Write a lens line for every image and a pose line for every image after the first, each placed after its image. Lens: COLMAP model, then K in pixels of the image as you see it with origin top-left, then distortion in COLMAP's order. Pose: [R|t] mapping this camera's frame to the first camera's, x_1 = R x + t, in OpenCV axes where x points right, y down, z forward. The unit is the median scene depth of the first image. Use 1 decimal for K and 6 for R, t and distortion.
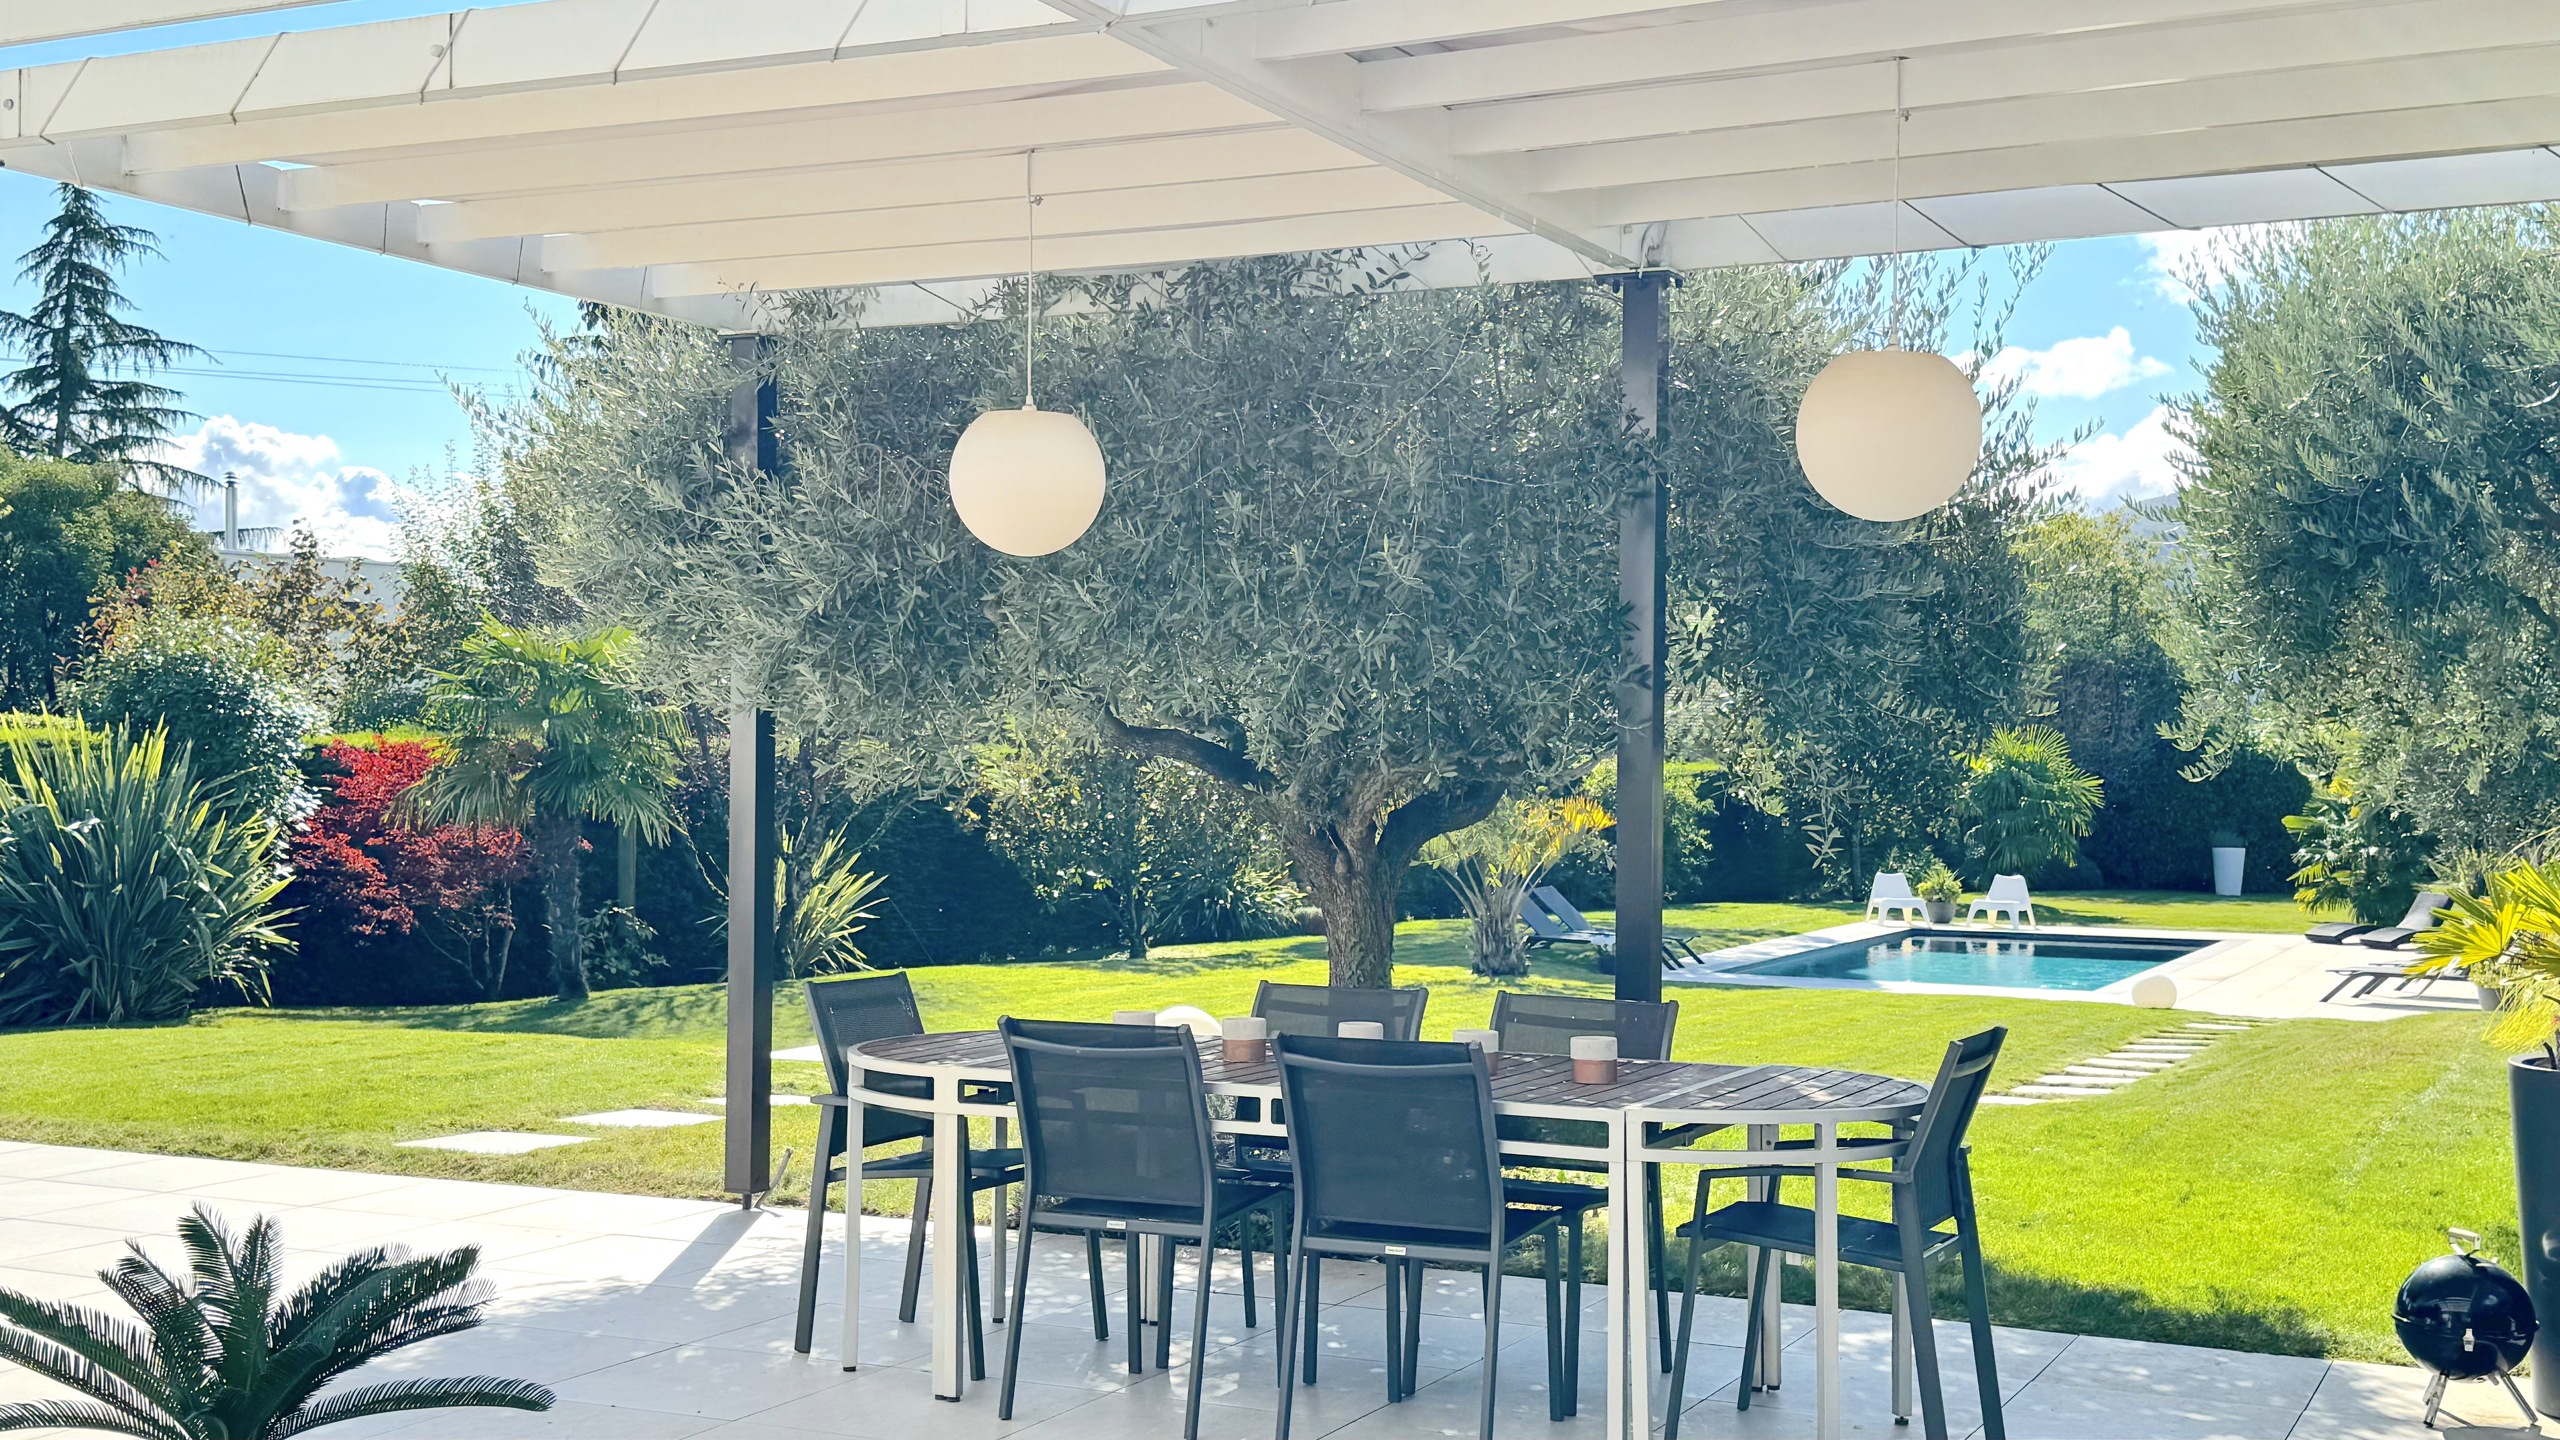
lens RADIAL K [[2877.9, 0, 1278.7], [0, 2877.9, 722.3], [0, 0, 1]] dist [0.063765, 0.000000]
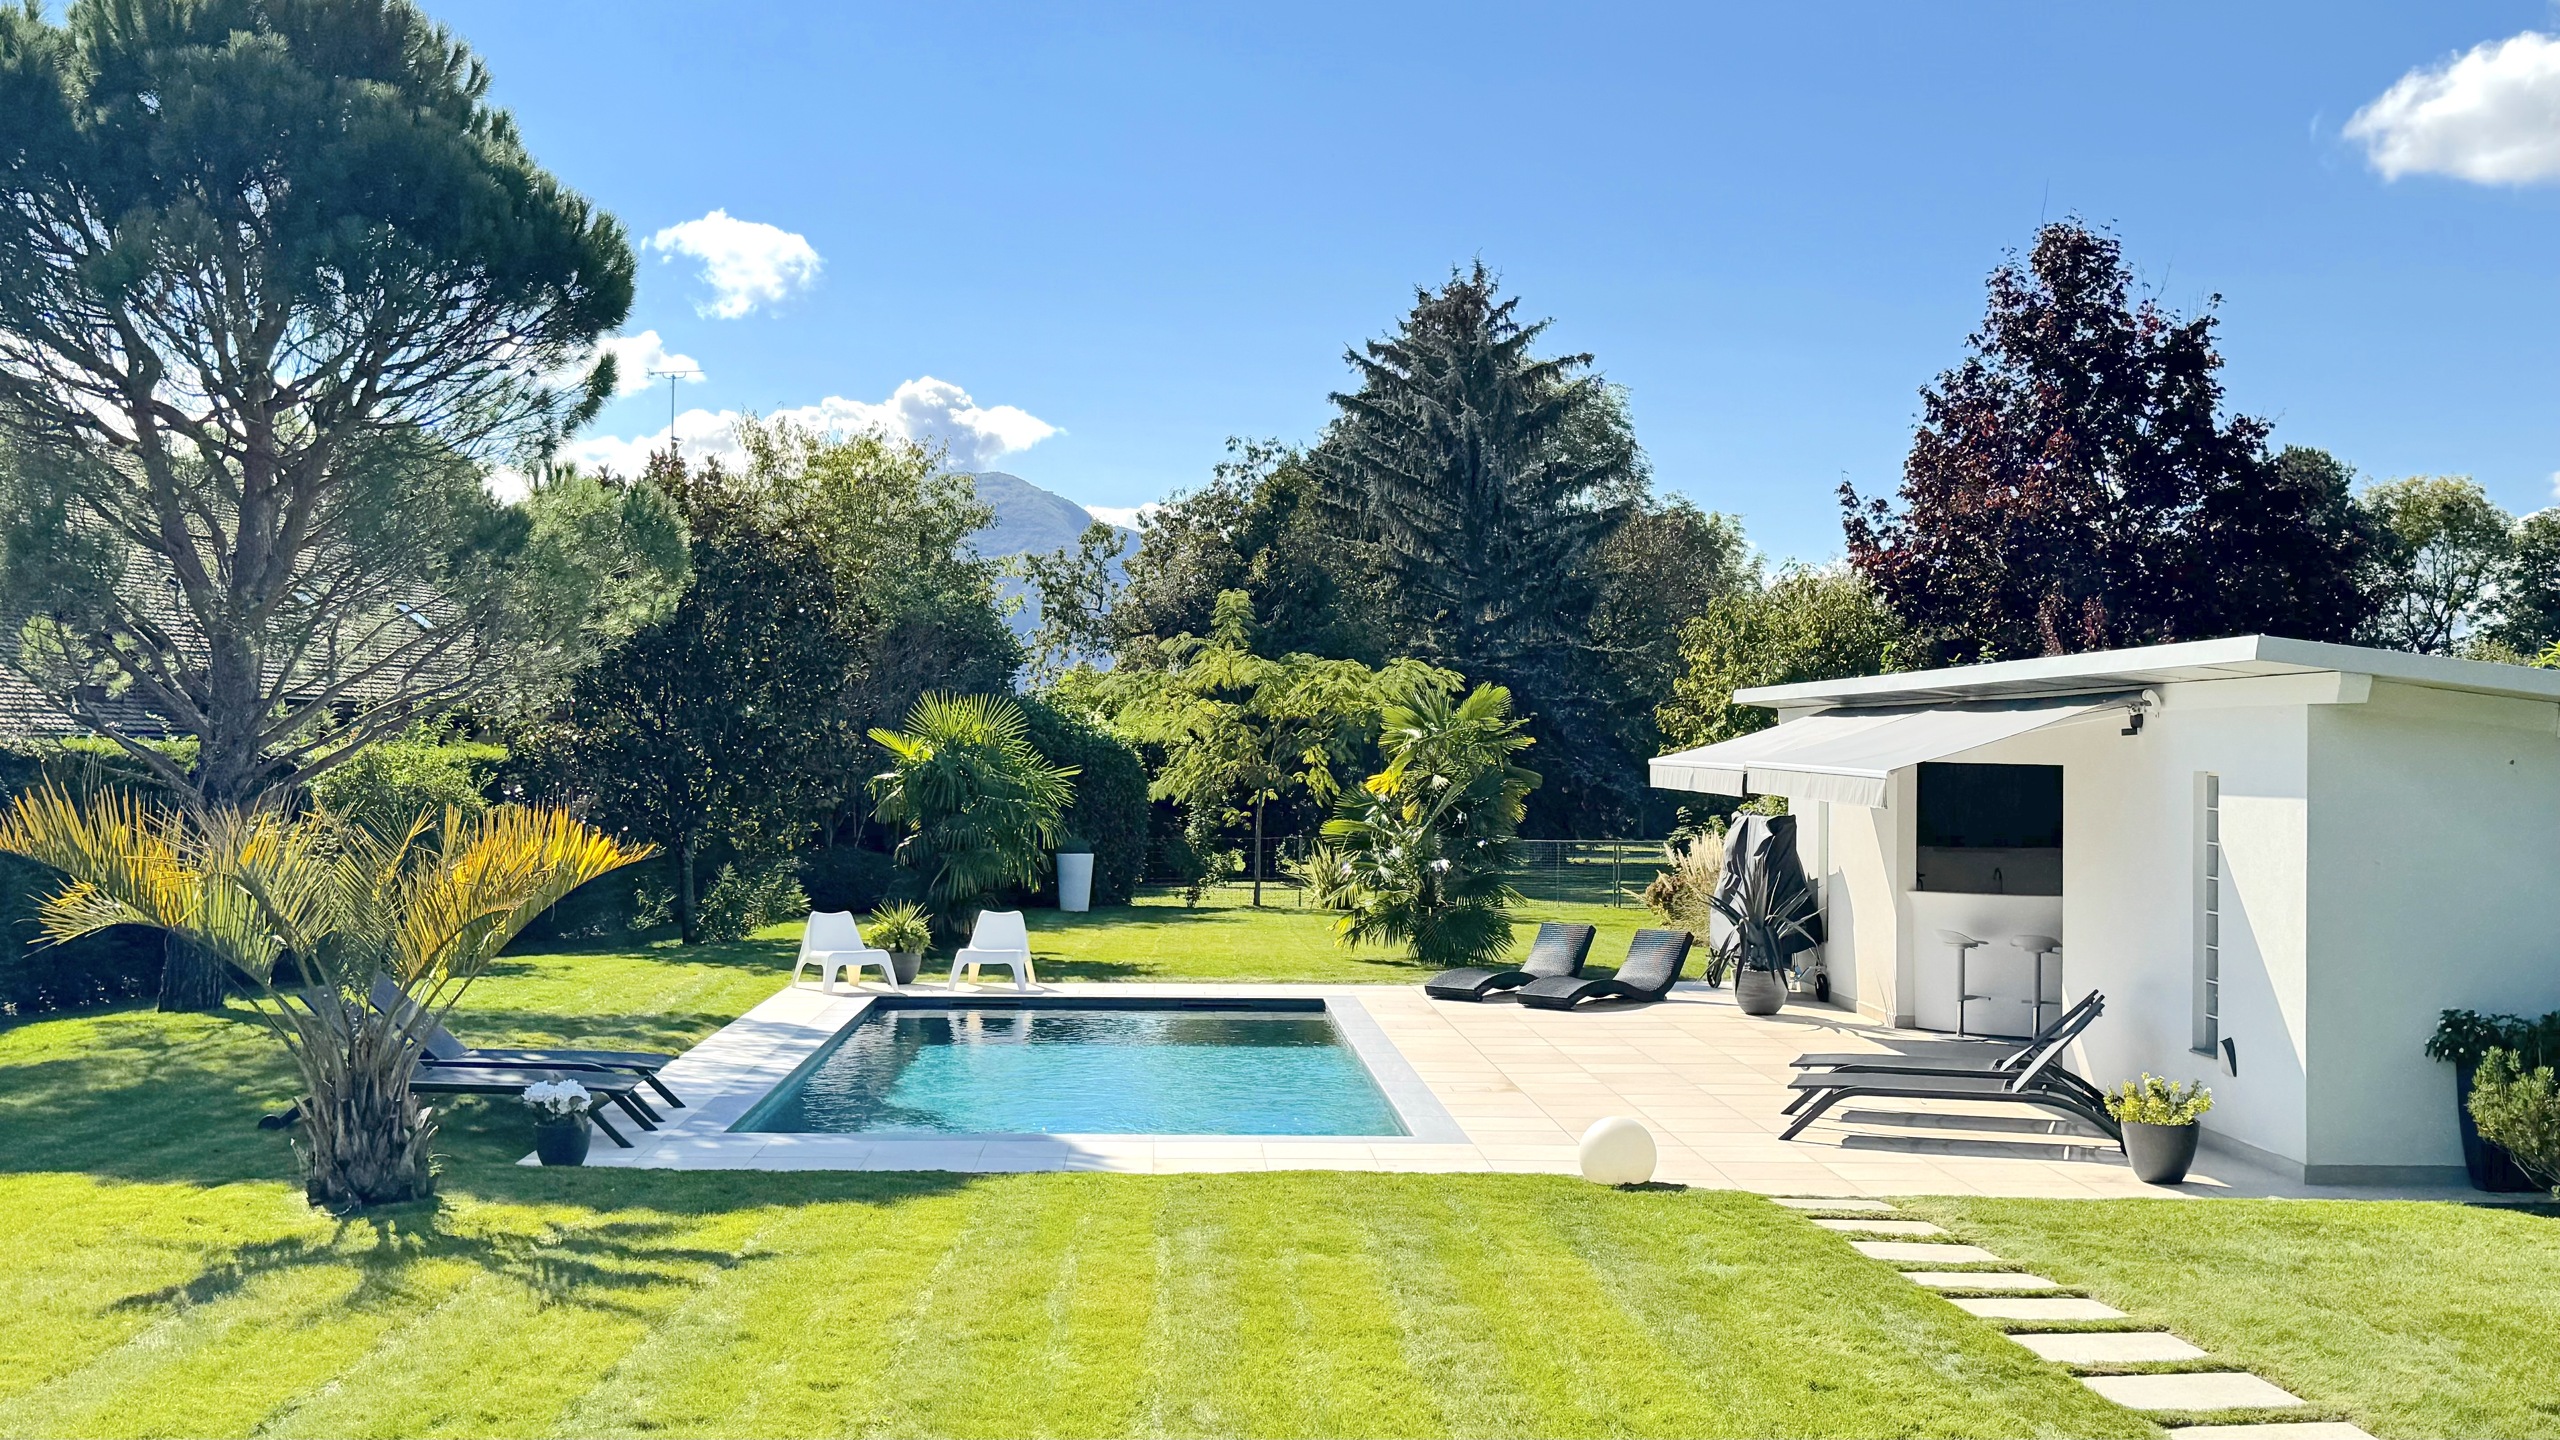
lens RADIAL K [[2877.9, 0, 1277.0], [0, 2877.9, 724.4], [0, 0, 1]] dist [0.063765, 0.000000]
pose [[0.881531, 0.006876, 0.472076, -0.009165], [-0.008680, 0.999961, 0.001645, 0.006945], [-0.472046, -0.005548, 0.881557, 0.346244]]
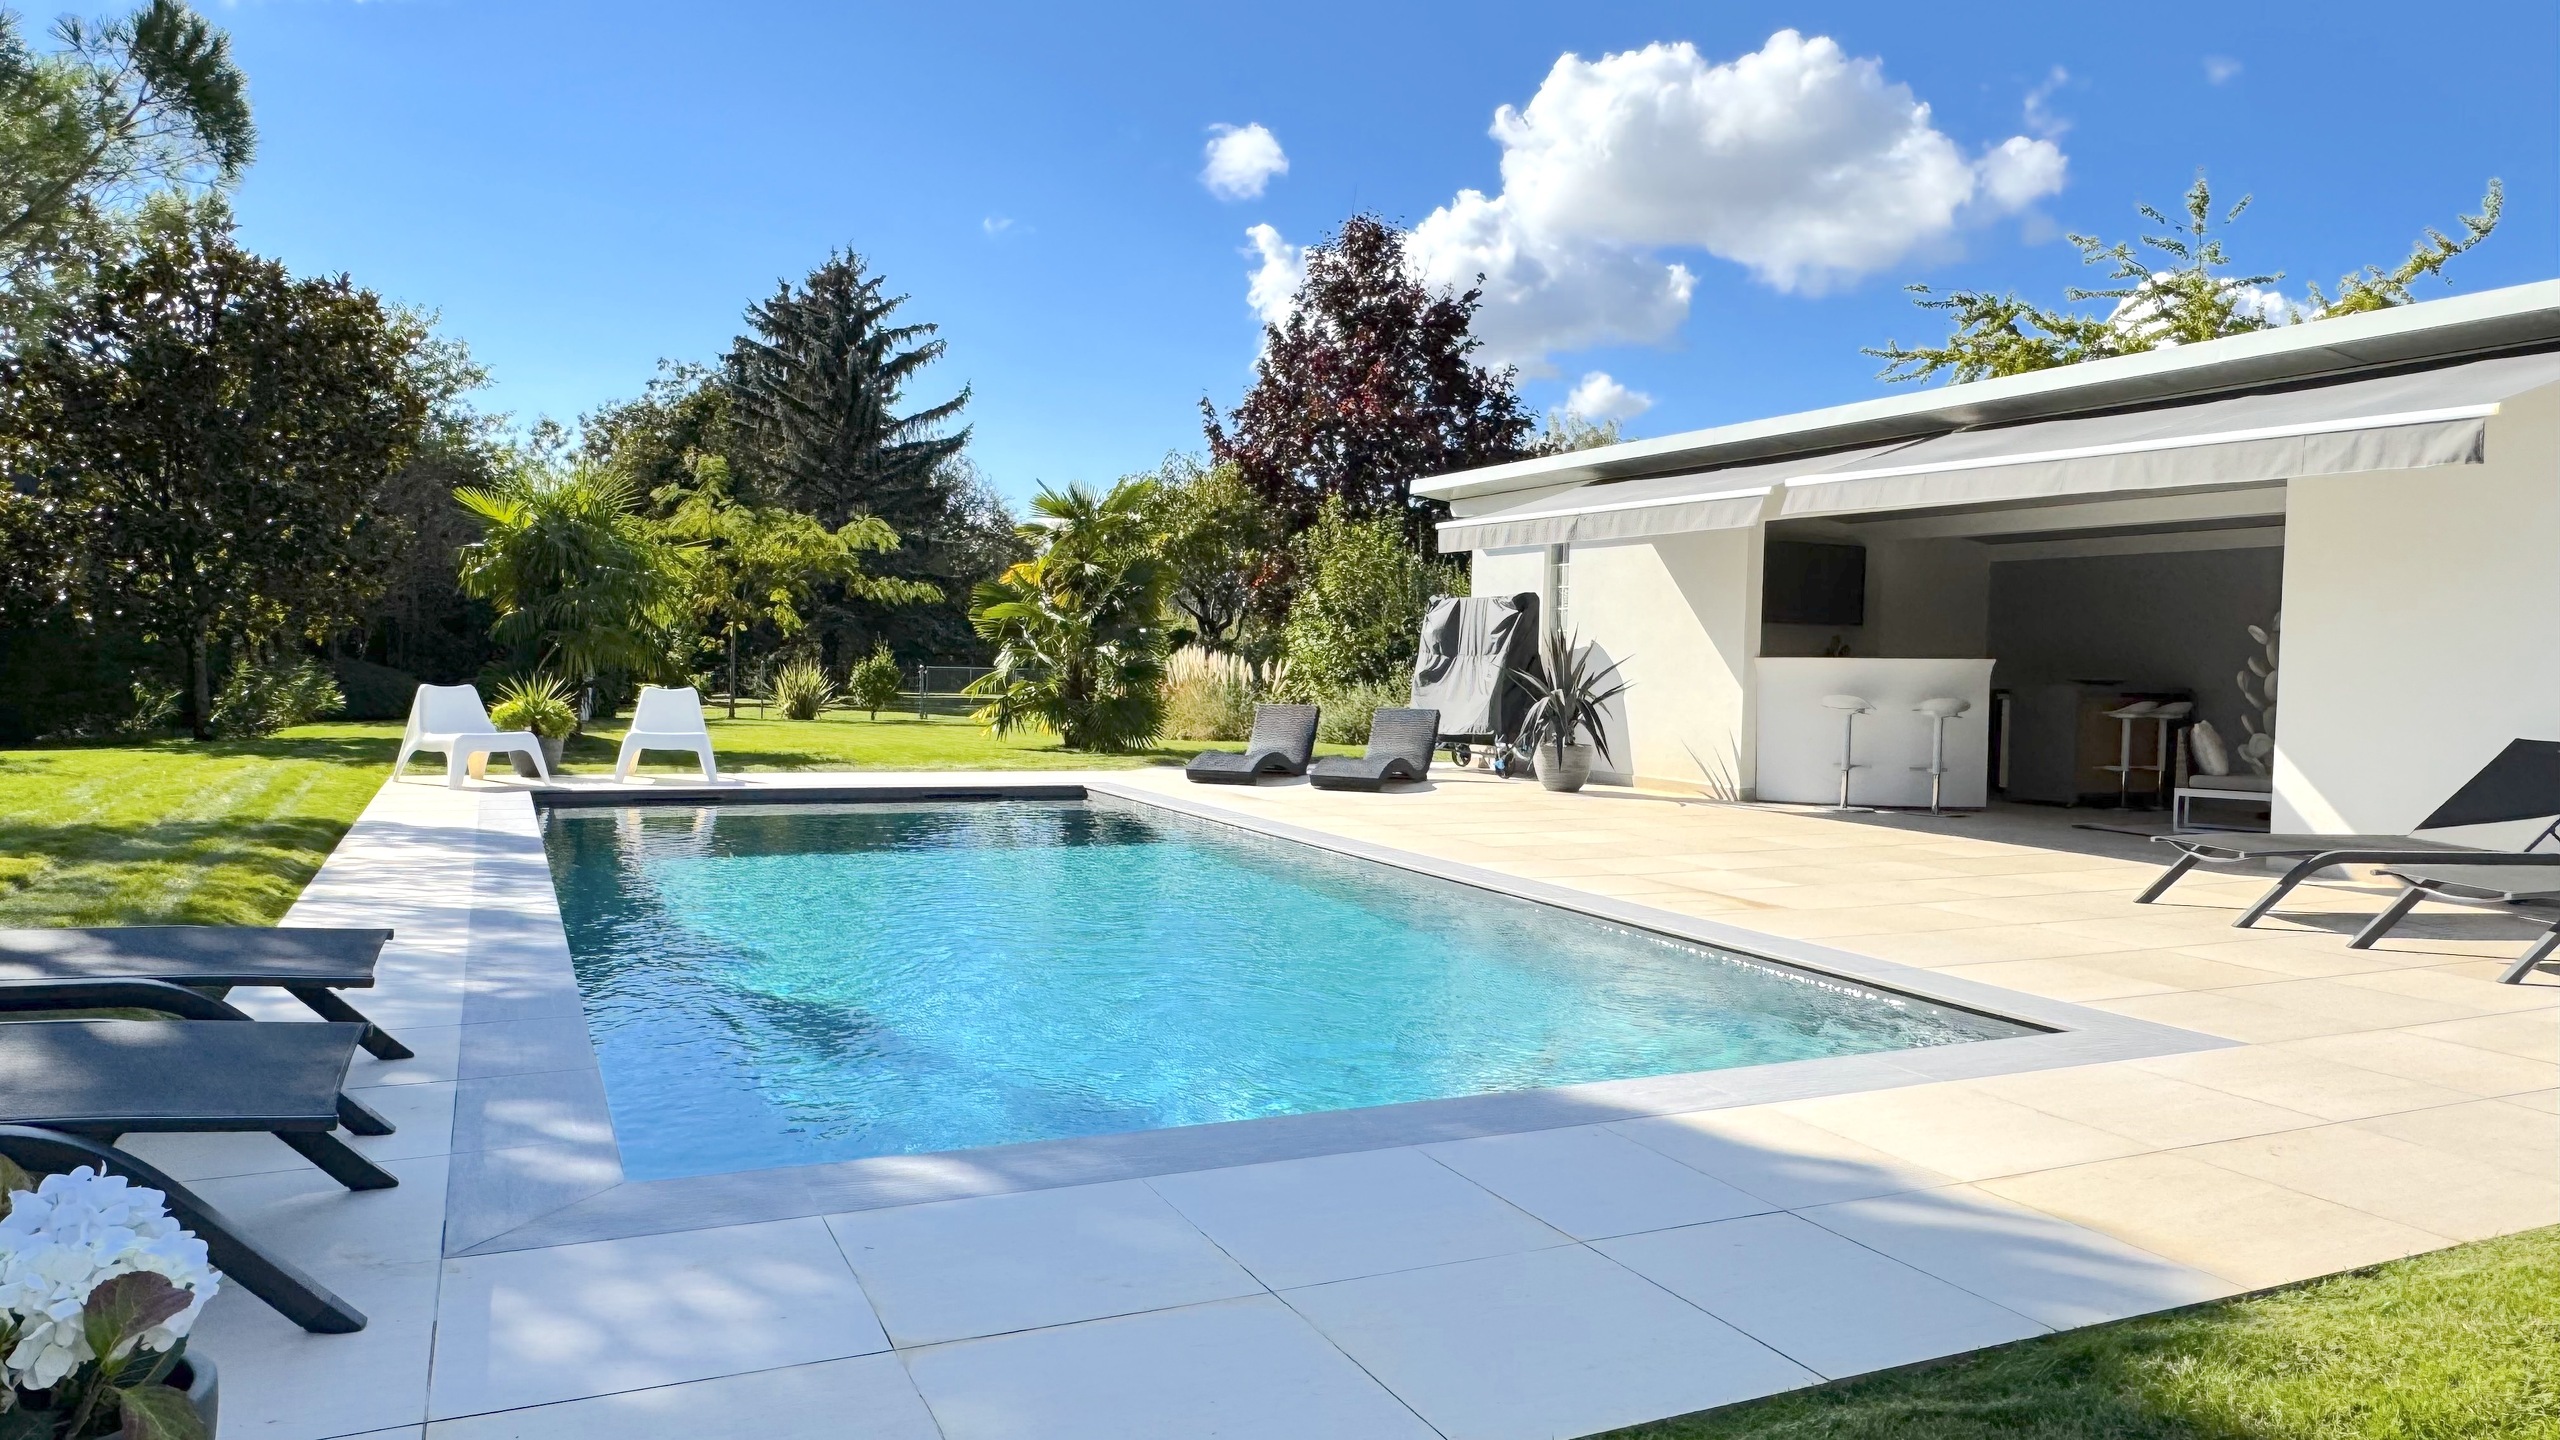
lens RADIAL K [[1632.9, 0, 1288.5], [0, 1632.9, 722.7], [0, 0, 1]] dist [-0.007098, -0.005326]
pose [[0.615938, -0.020220, 0.787535, 0.071146], [-0.026496, 0.998573, 0.046362, 0.038948], [-0.787349, -0.049423, 0.614524, 0.659249]]
